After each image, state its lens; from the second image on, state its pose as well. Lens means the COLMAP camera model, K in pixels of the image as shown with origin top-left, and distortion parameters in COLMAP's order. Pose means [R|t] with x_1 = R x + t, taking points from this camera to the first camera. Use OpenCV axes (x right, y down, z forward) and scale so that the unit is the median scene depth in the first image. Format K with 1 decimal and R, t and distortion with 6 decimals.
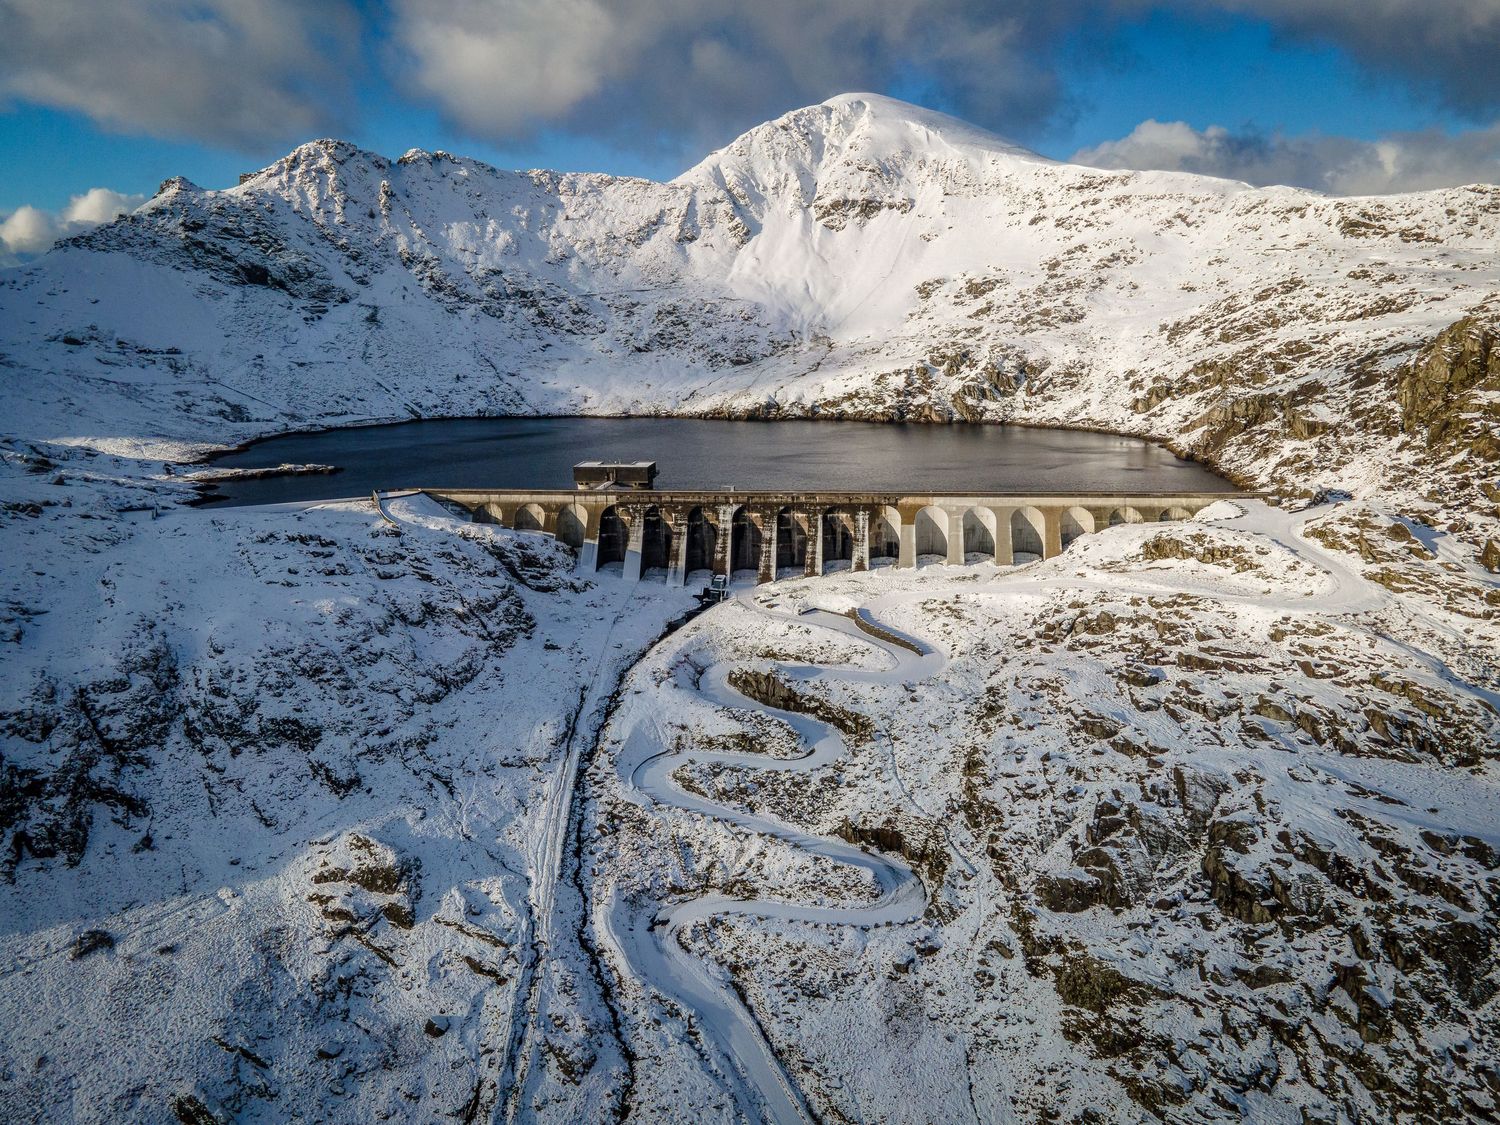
lens RADIAL K [[1134.2, 0, 750.0], [0, 1134.2, 562.5], [0, 0, 1]] dist [0.009165, 0.076490]
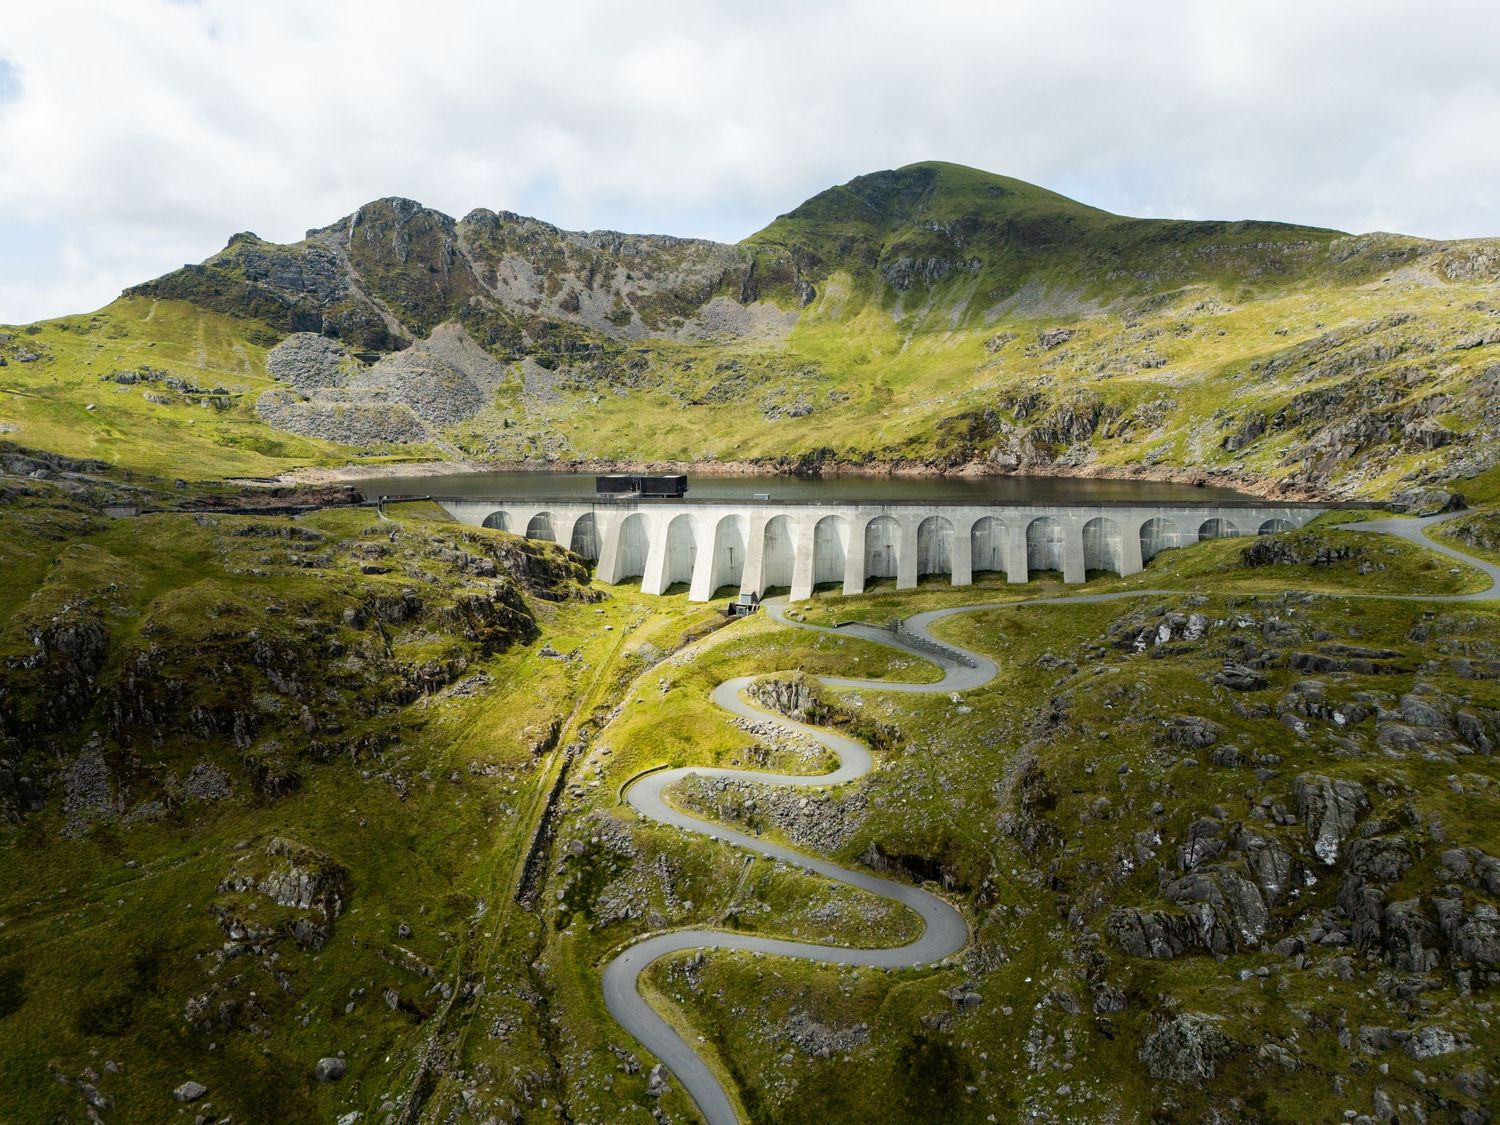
lens RADIAL K [[1127.4, 0, 750.0], [0, 1127.4, 562.5], [0, 0, 1]] dist [0.100884, -0.131203]
pose [[0.997704, 0.019888, -0.064736, 0.016477], [-0.025521, 0.995847, -0.087387, 0.035373], [0.062729, 0.088839, 0.994069, 0.060435]]
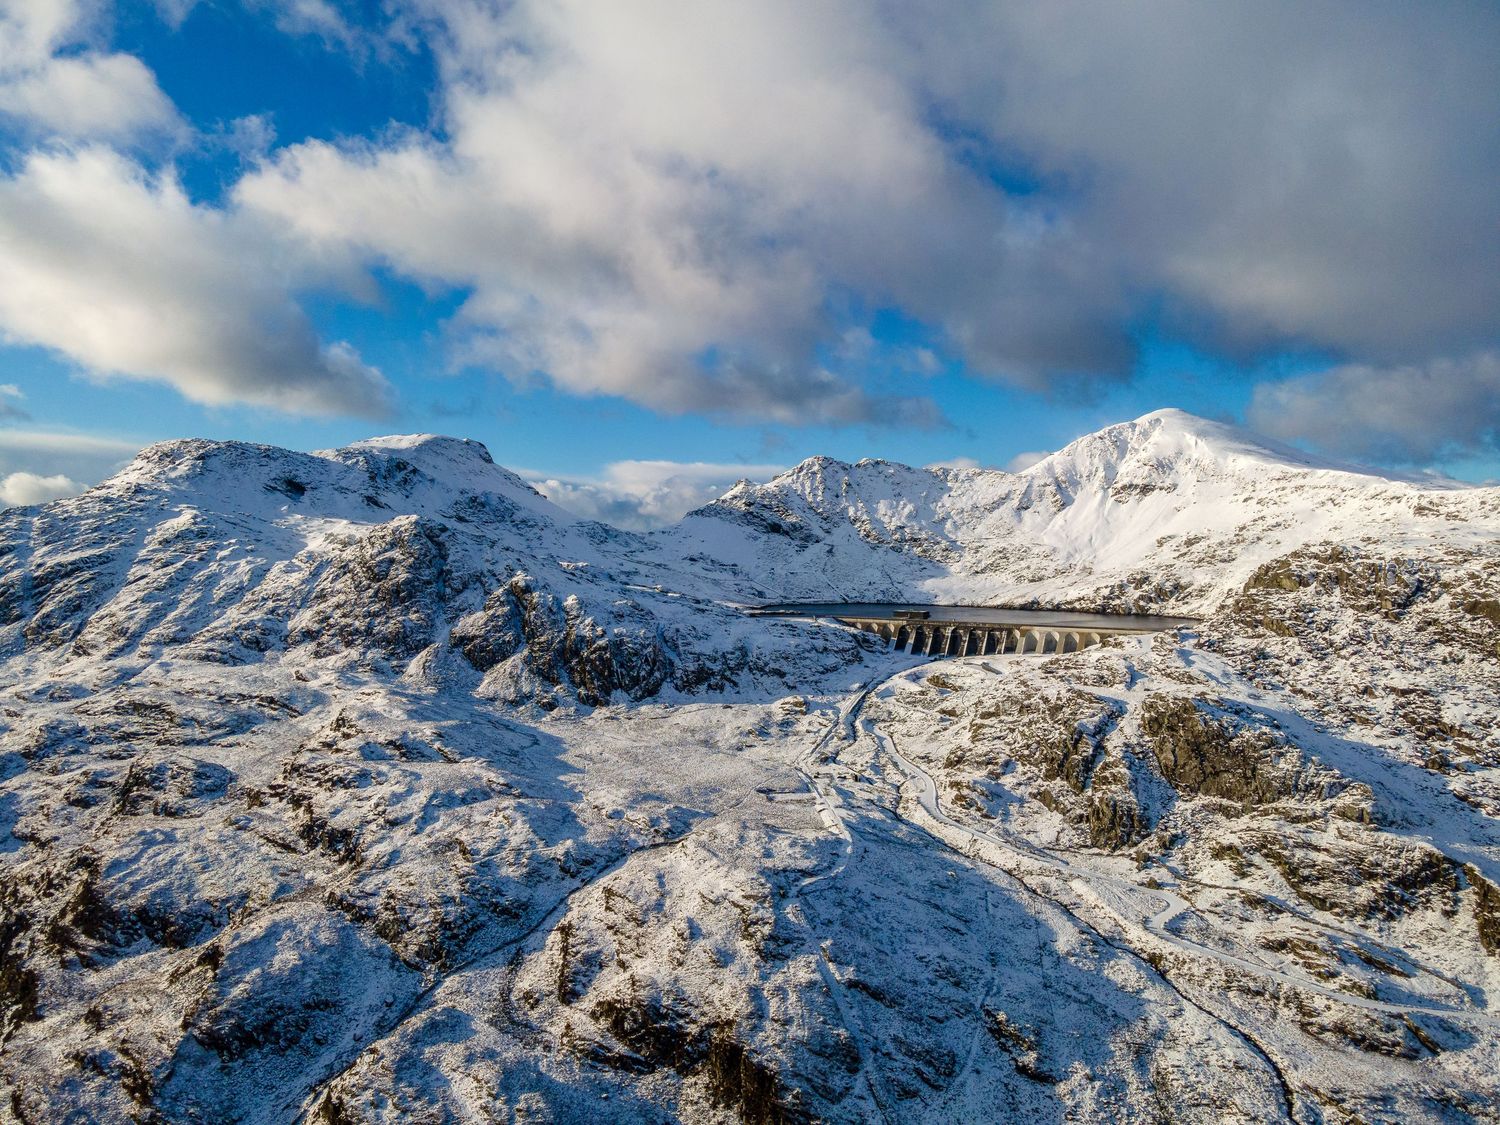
lens RADIAL K [[1134.2, 0, 750.0], [0, 1134.2, 562.5], [0, 0, 1]] dist [0.009165, 0.076490]
pose [[0.917462, 0.026379, -0.396948, 0.302465], [-0.108866, 0.976359, -0.186736, 0.174320], [0.382638, 0.214537, 0.898644, -0.757756]]
